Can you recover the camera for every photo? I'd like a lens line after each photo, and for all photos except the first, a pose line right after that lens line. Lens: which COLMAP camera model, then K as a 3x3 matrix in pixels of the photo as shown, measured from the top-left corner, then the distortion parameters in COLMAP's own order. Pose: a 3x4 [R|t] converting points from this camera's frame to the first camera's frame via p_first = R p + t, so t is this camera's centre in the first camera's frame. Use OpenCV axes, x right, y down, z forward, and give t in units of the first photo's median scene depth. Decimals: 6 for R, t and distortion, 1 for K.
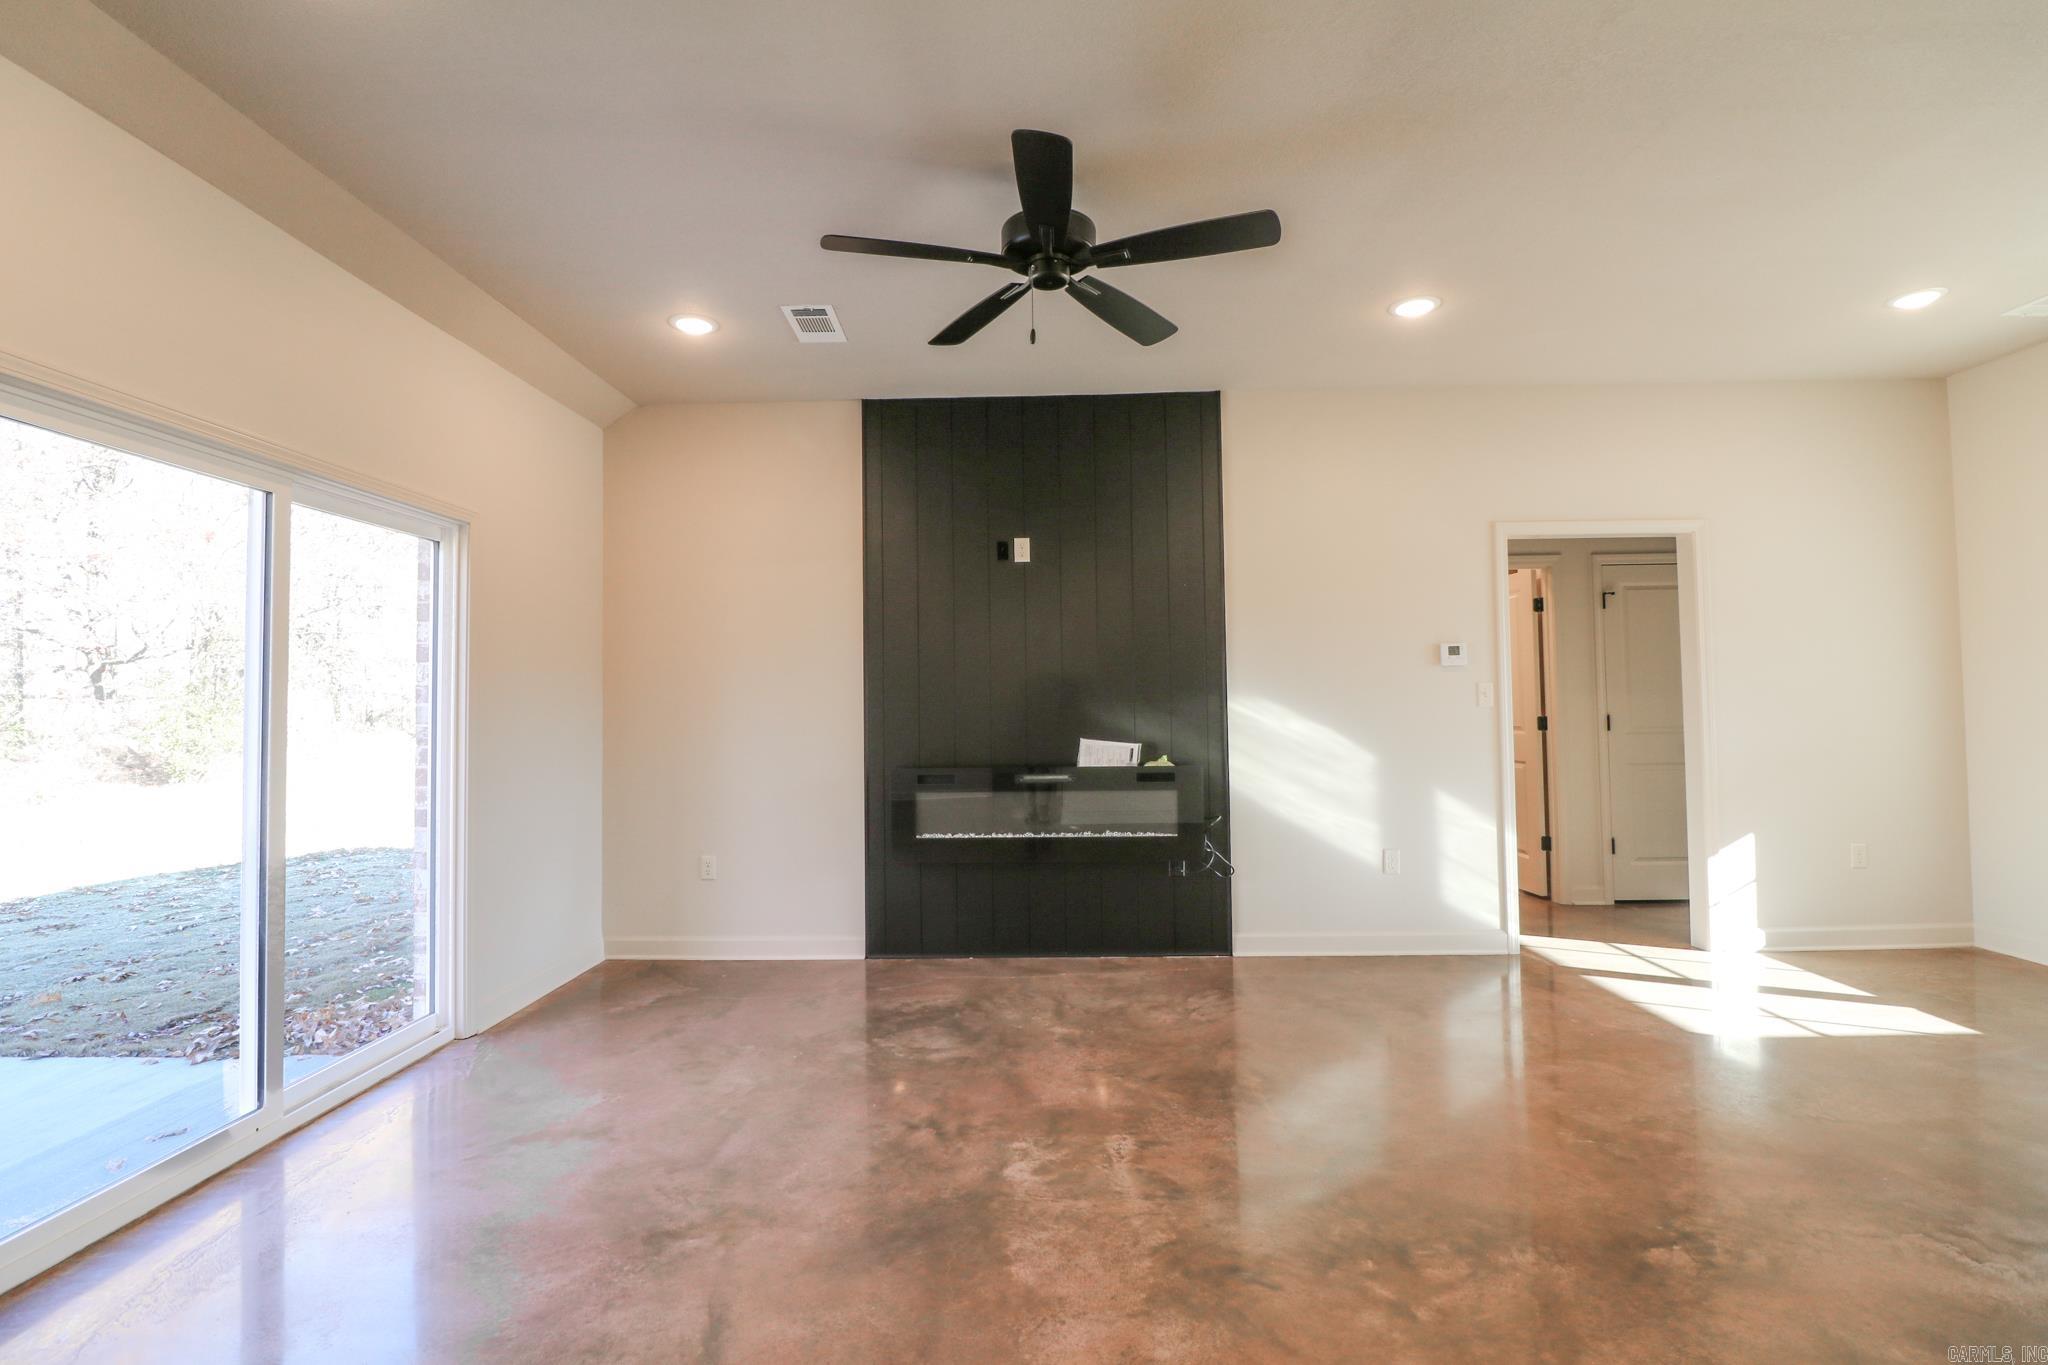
lens RADIAL K [[942.2, 0, 1011.6], [0, 942.2, 670.6], [0, 0, 1]] dist [0.000996, -0.013351]
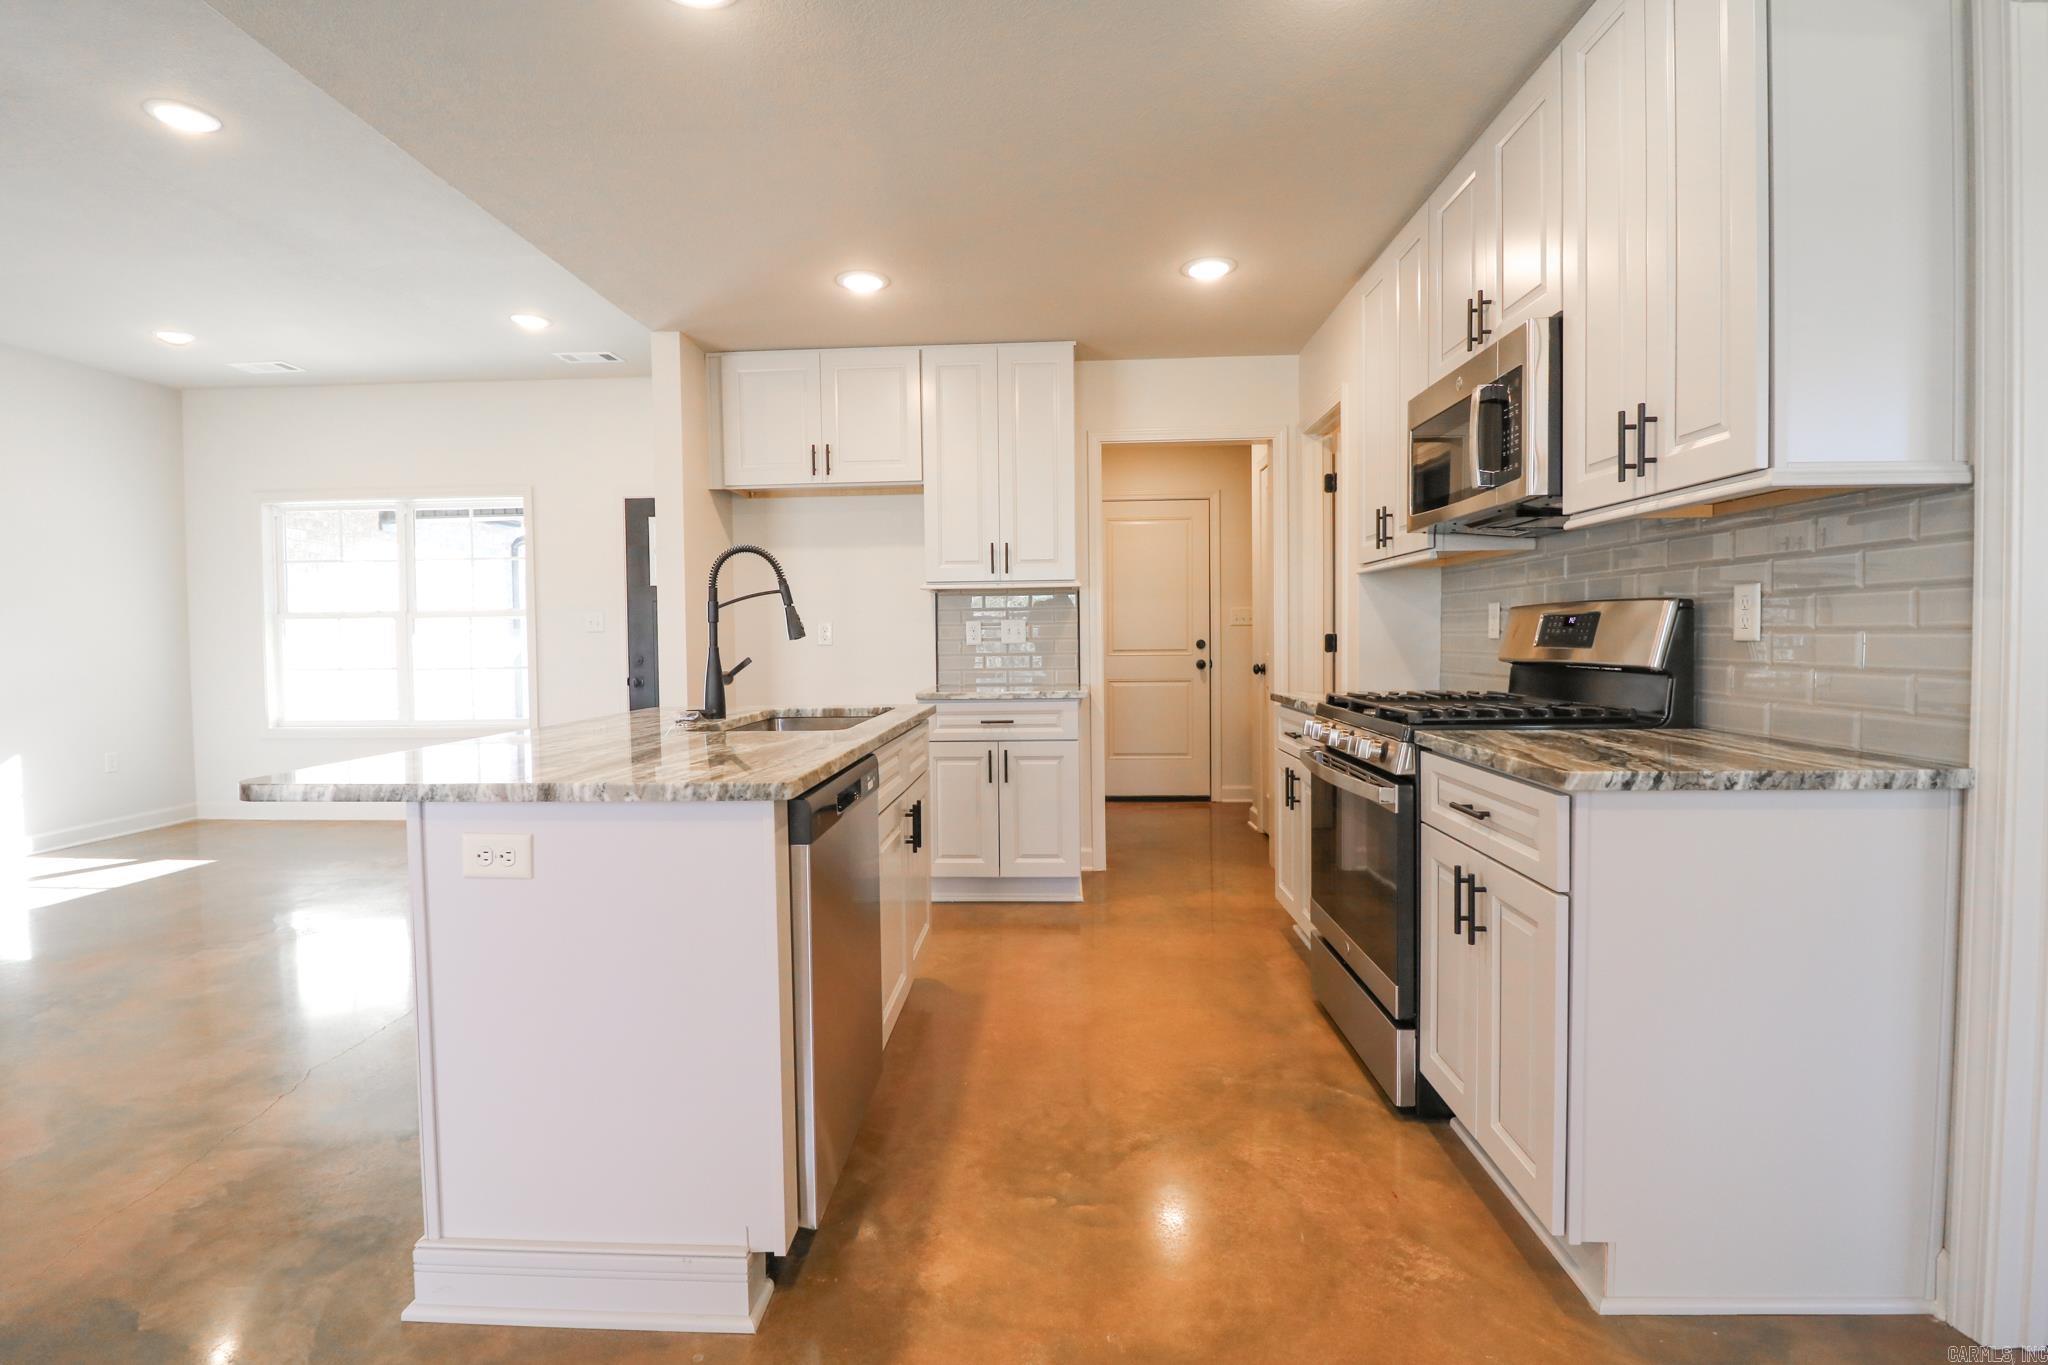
lens RADIAL K [[945.6, 0, 1008.6], [0, 945.6, 666.9], [0, 0, 1]] dist [0.001349, -0.011786]
pose [[0.025874, -0.020141, 0.999462, -0.295811], [-0.023557, 0.999507, 0.020752, 0.019103], [-0.999388, -0.024082, 0.025386, -0.213018]]
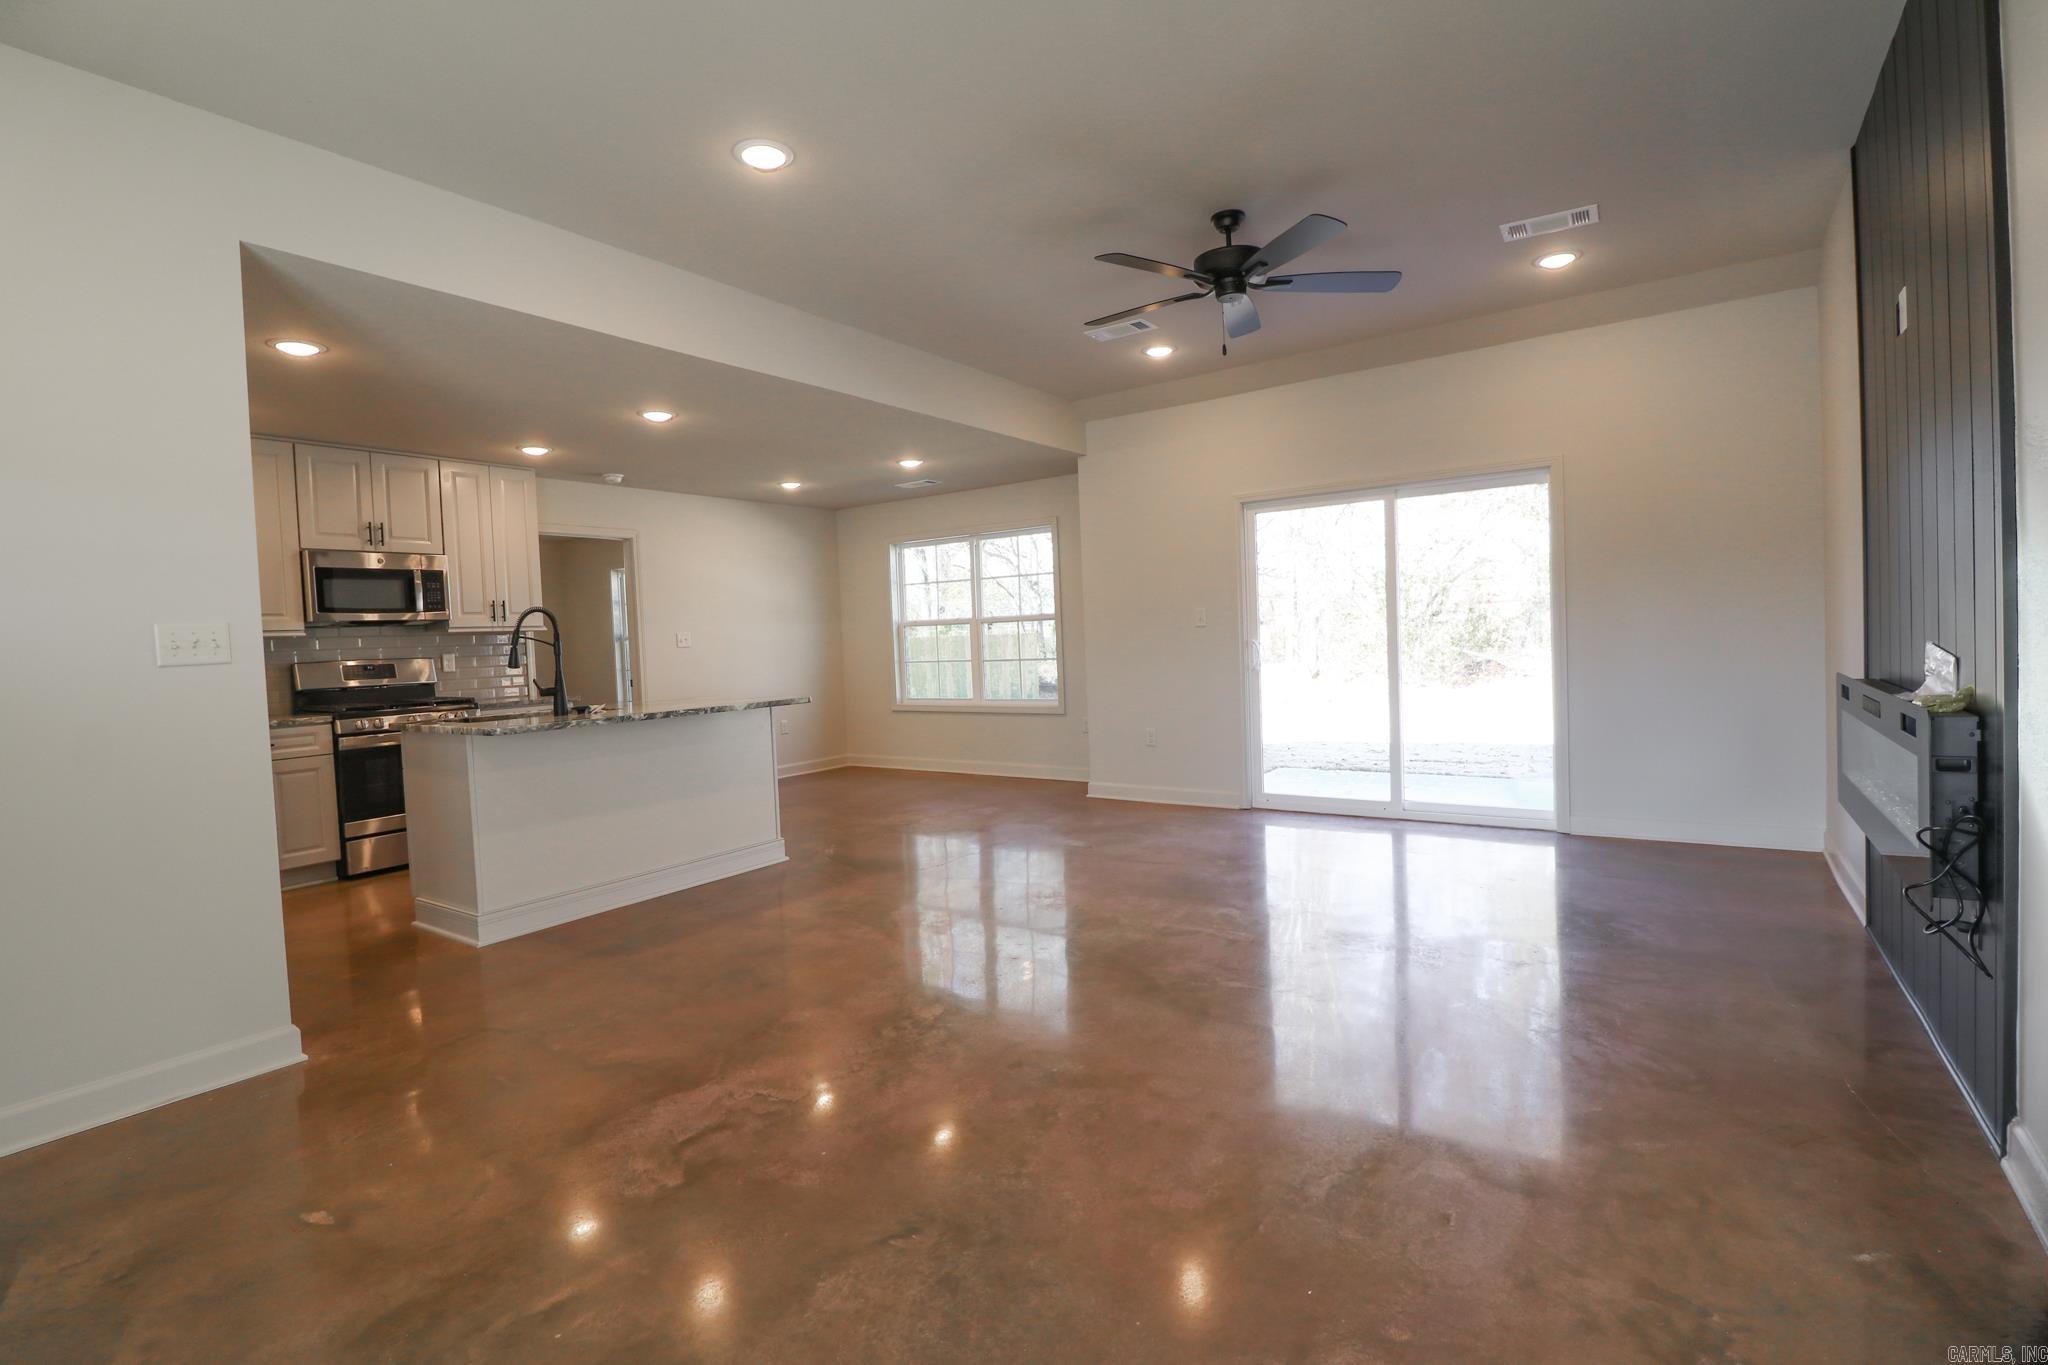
lens RADIAL K [[942.2, 0, 1011.6], [0, 942.2, 670.6], [0, 0, 1]] dist [0.000996, -0.013351]
pose [[-0.551121, 0.066453, -0.831775, 0.826176], [0.079341, 0.996481, 0.027041, 0.033873], [0.830644, -0.051091, -0.554454, 0.882940]]
